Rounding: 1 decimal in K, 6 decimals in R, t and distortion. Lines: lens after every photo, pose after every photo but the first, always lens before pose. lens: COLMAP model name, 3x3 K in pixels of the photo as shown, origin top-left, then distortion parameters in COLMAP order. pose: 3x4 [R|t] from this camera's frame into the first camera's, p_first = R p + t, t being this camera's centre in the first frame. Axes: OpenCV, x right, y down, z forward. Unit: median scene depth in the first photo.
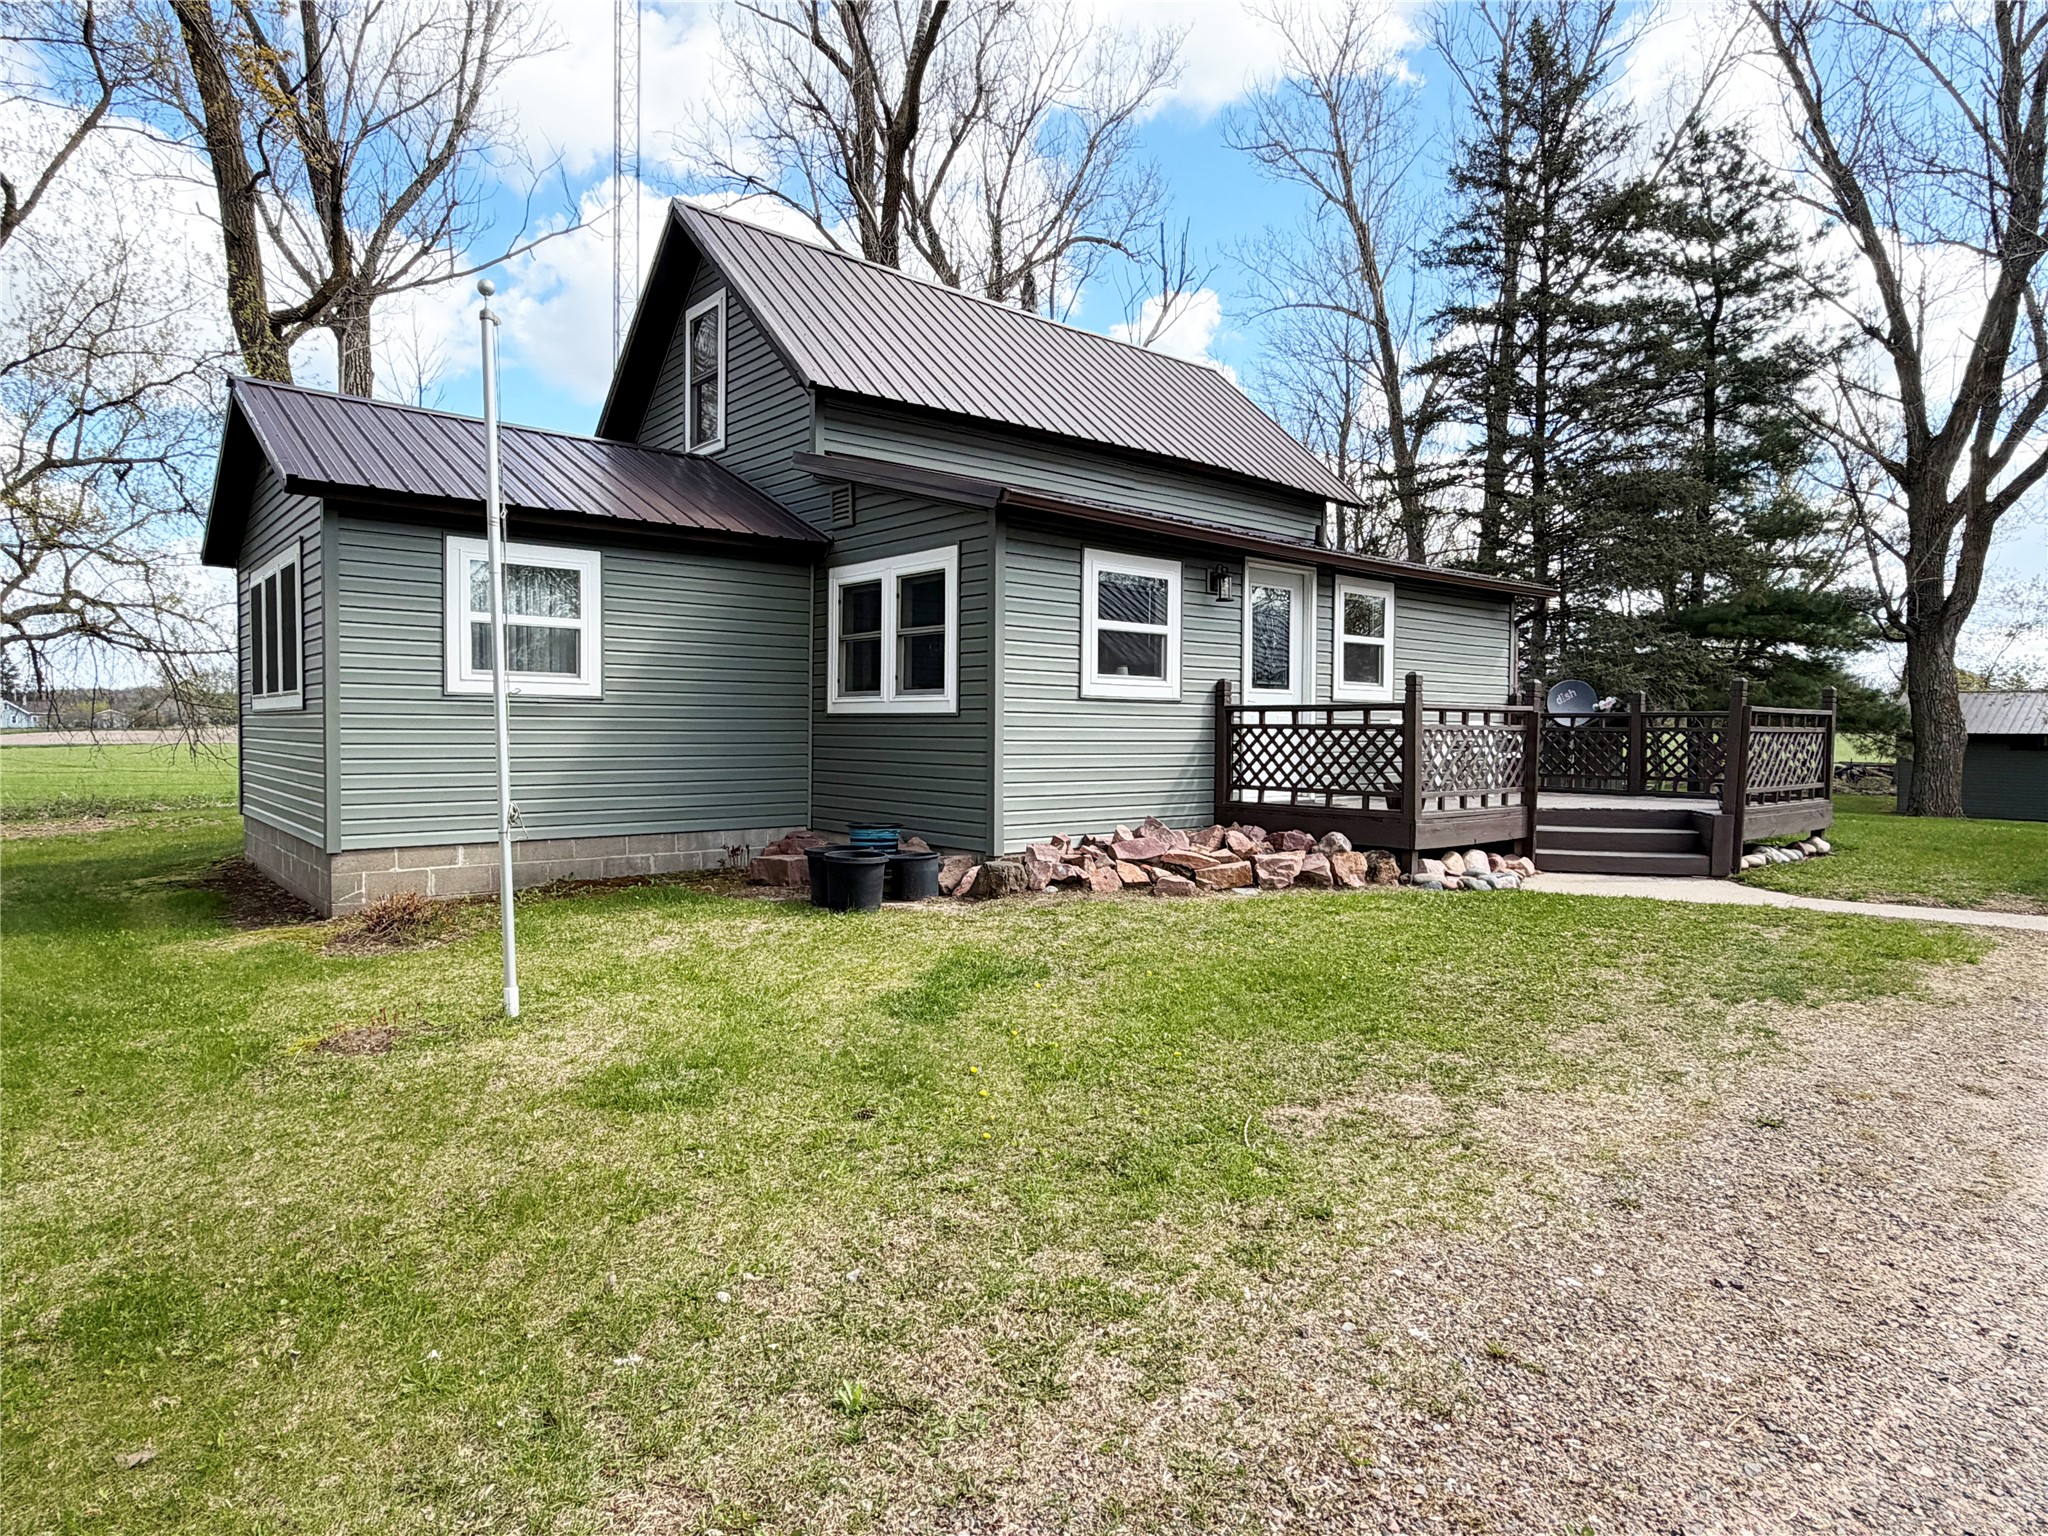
lens RADIAL K [[1187.7, 0, 1024.0], [0, 1187.7, 768.0], [0, 0, 1]] dist [0.006669, 0.003115]
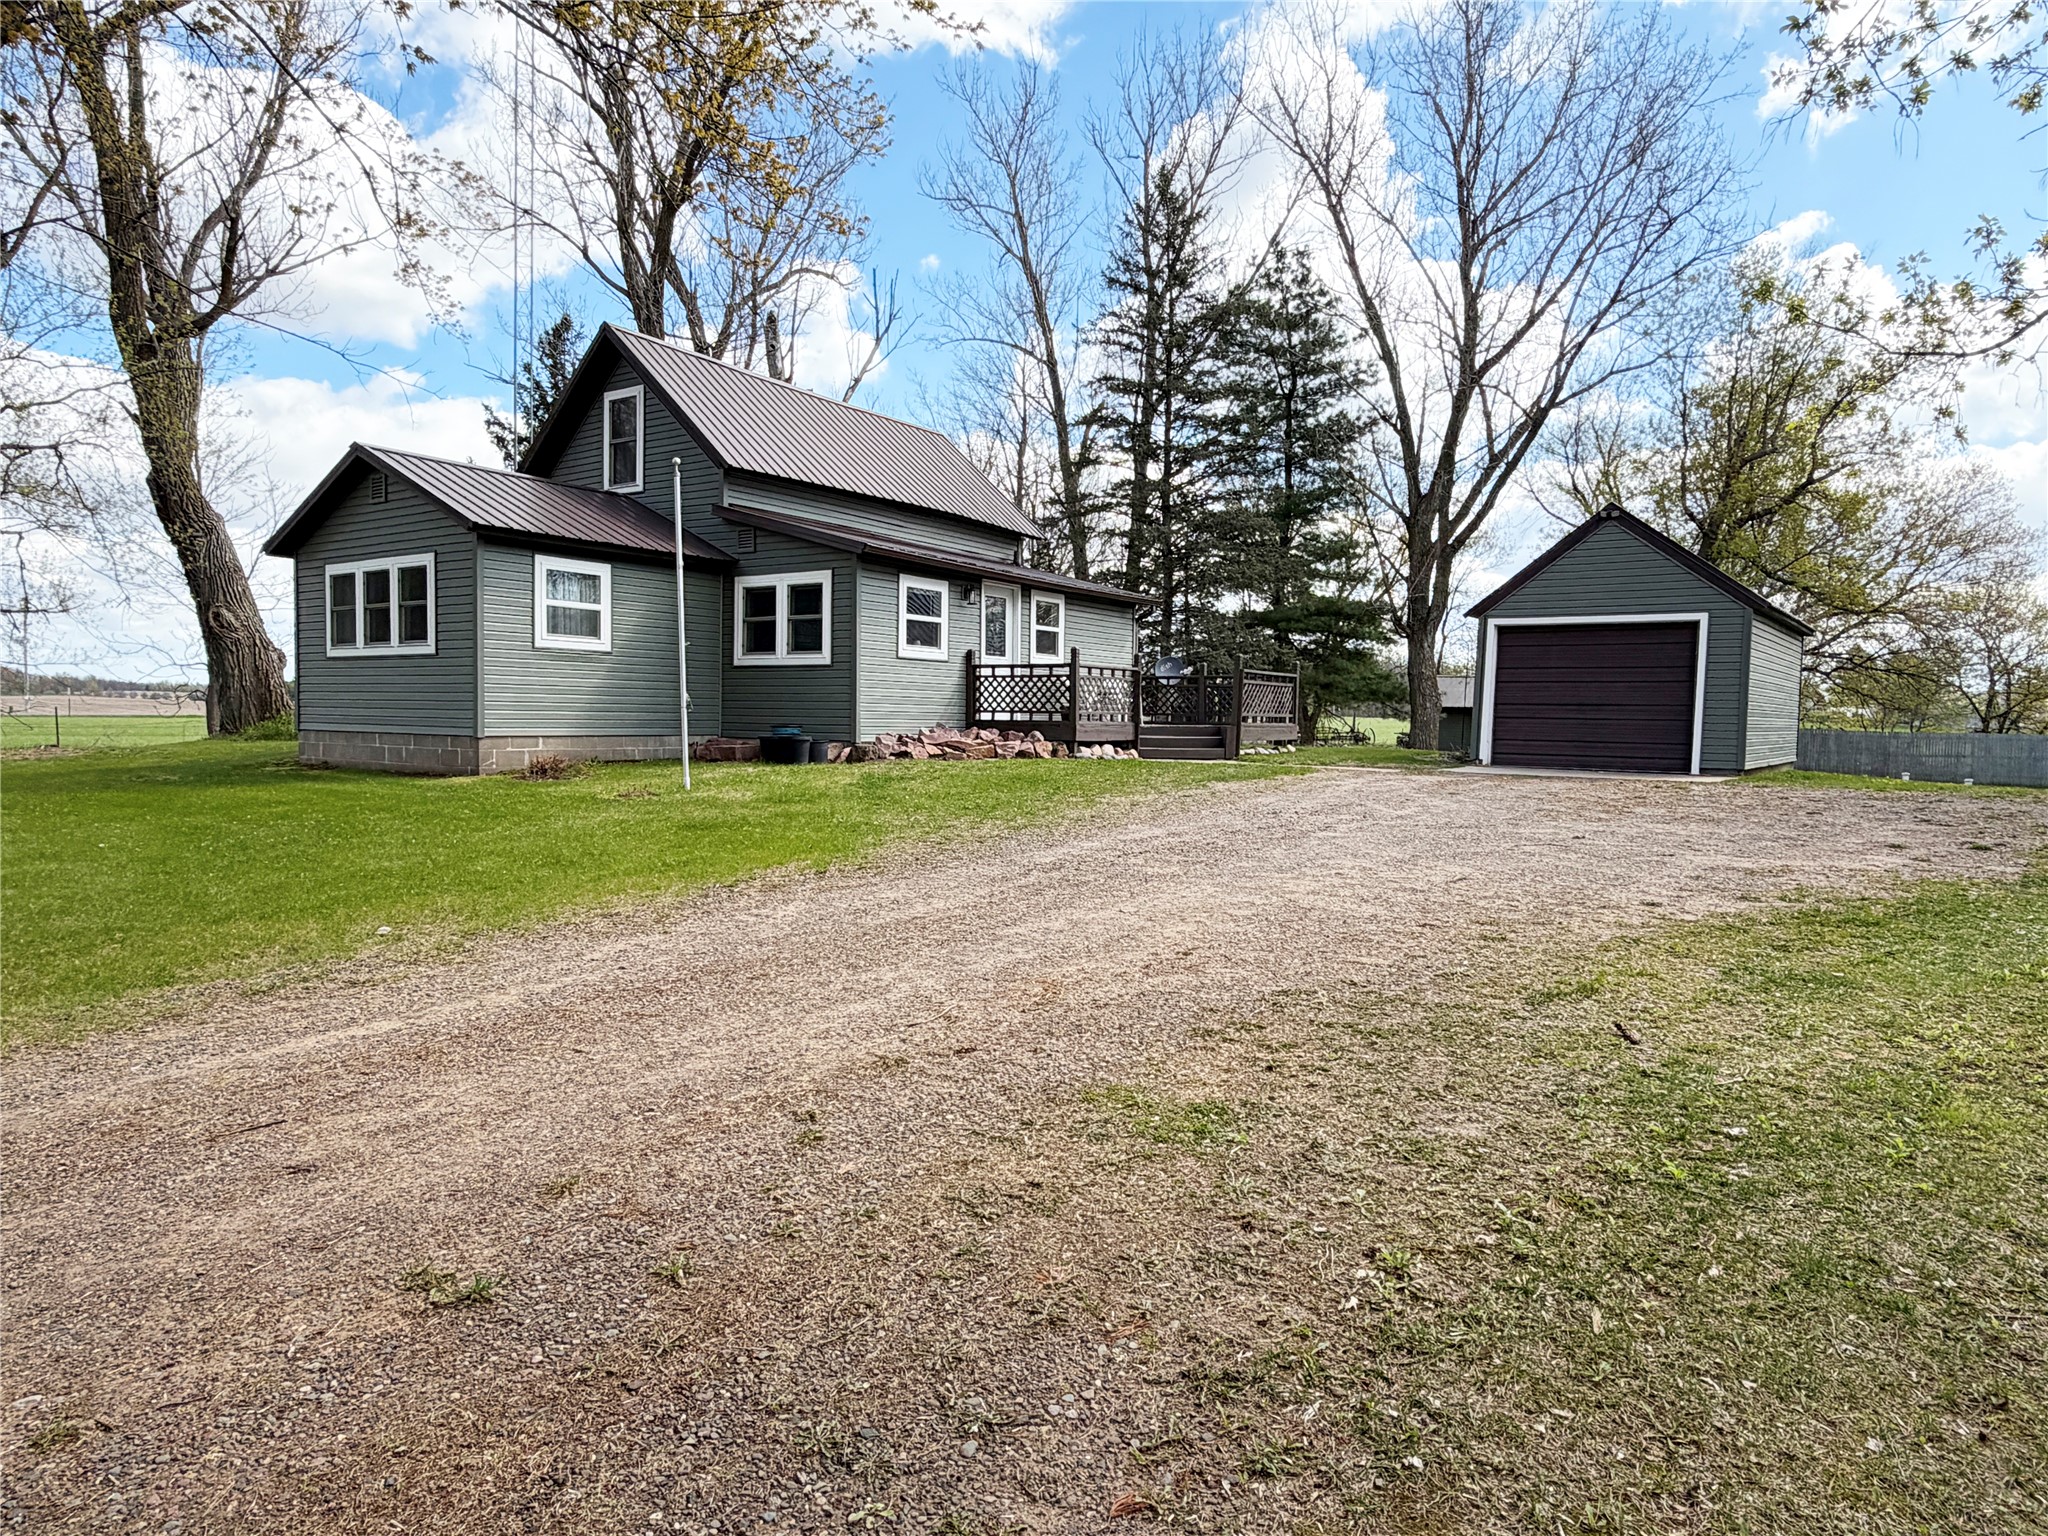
lens RADIAL K [[1235.0, 0, 1024.0], [0, 1235.0, 768.0], [0, 0, 1]] dist [0.004636, 0.000638]
pose [[0.963306, -0.005585, 0.268348, -0.228211], [0.002443, 0.999925, 0.012041, 0.072440], [-0.268395, -0.010943, 0.963247, -0.715070]]
